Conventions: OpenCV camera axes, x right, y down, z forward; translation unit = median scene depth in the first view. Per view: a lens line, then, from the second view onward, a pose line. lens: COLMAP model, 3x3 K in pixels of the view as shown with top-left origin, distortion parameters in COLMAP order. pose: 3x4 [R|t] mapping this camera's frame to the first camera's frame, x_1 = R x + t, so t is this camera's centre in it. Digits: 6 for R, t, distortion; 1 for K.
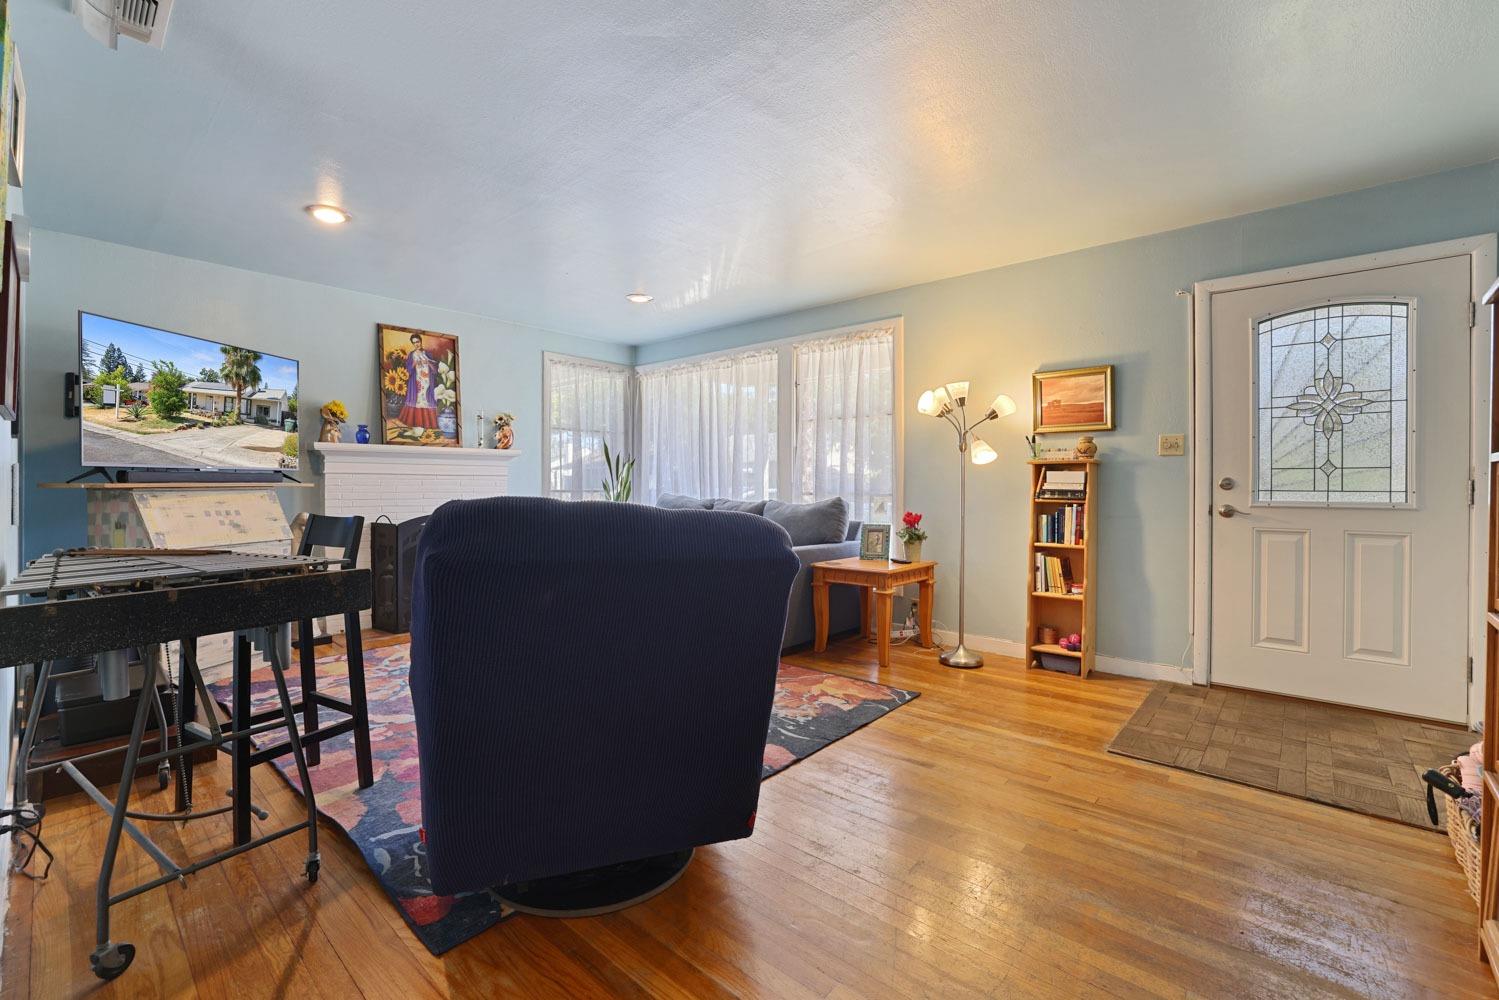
lens RADIAL K [[639.2, 0, 751.5], [0, 639.2, 488.2], [0, 0, 1]] dist [-0.029402, 0.004670]
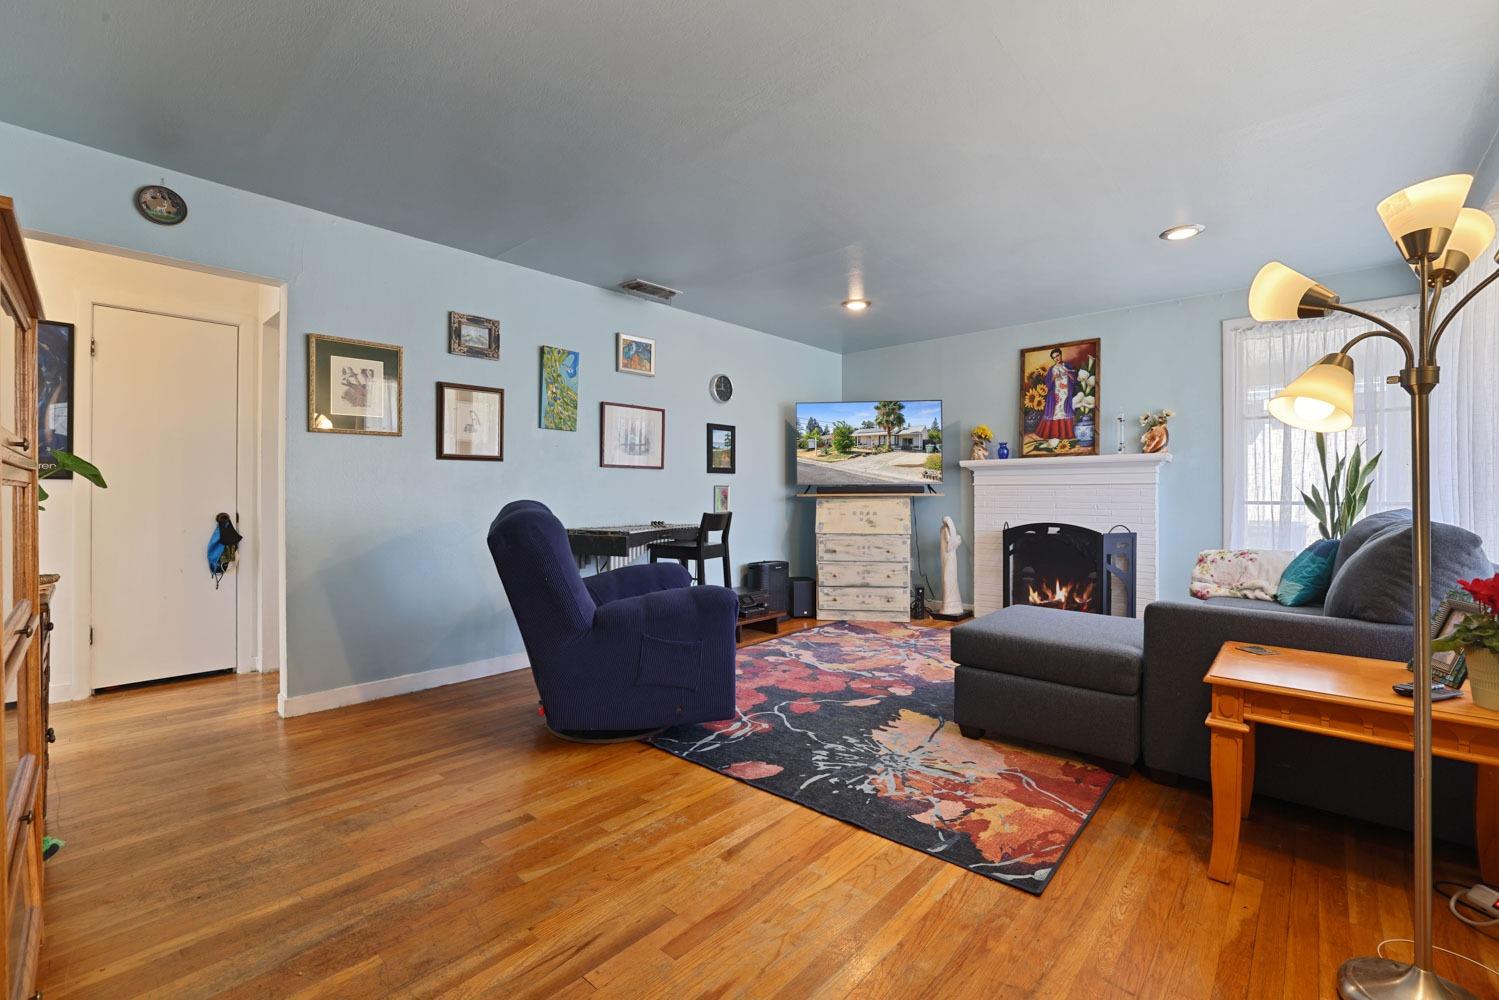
lens RADIAL K [[639.2, 0, 740.8], [0, 639.2, 493.9], [0, 0, 1]] dist [-0.029402, 0.004670]
pose [[-0.005959, -0.003358, -0.999977, 0.626264], [-0.004739, 0.999983, -0.003330, -0.000724], [0.999971, 0.004719, -0.005975, 0.607269]]
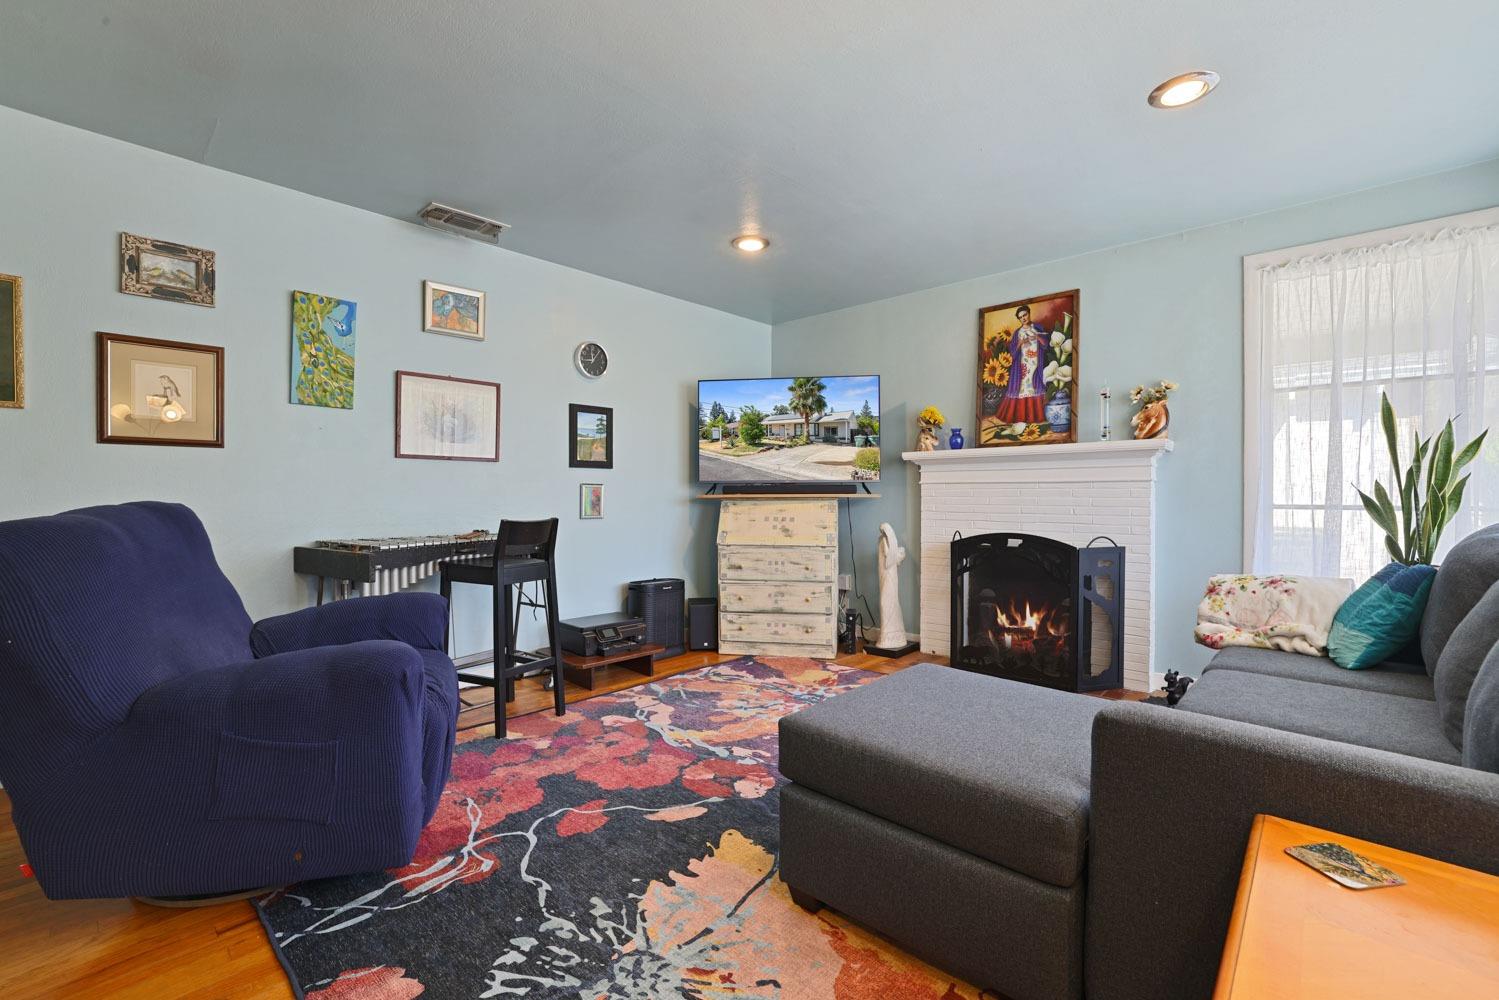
lens RADIAL K [[639.2, 0, 737.4], [0, 639.2, 502.0], [0, 0, 1]] dist [-0.029402, 0.004670]
pose [[-0.024530, 0.004672, -0.999688, 0.339803], [-0.005635, 0.999973, 0.004812, 0.001159], [0.999683, 0.005751, -0.024503, 0.816990]]
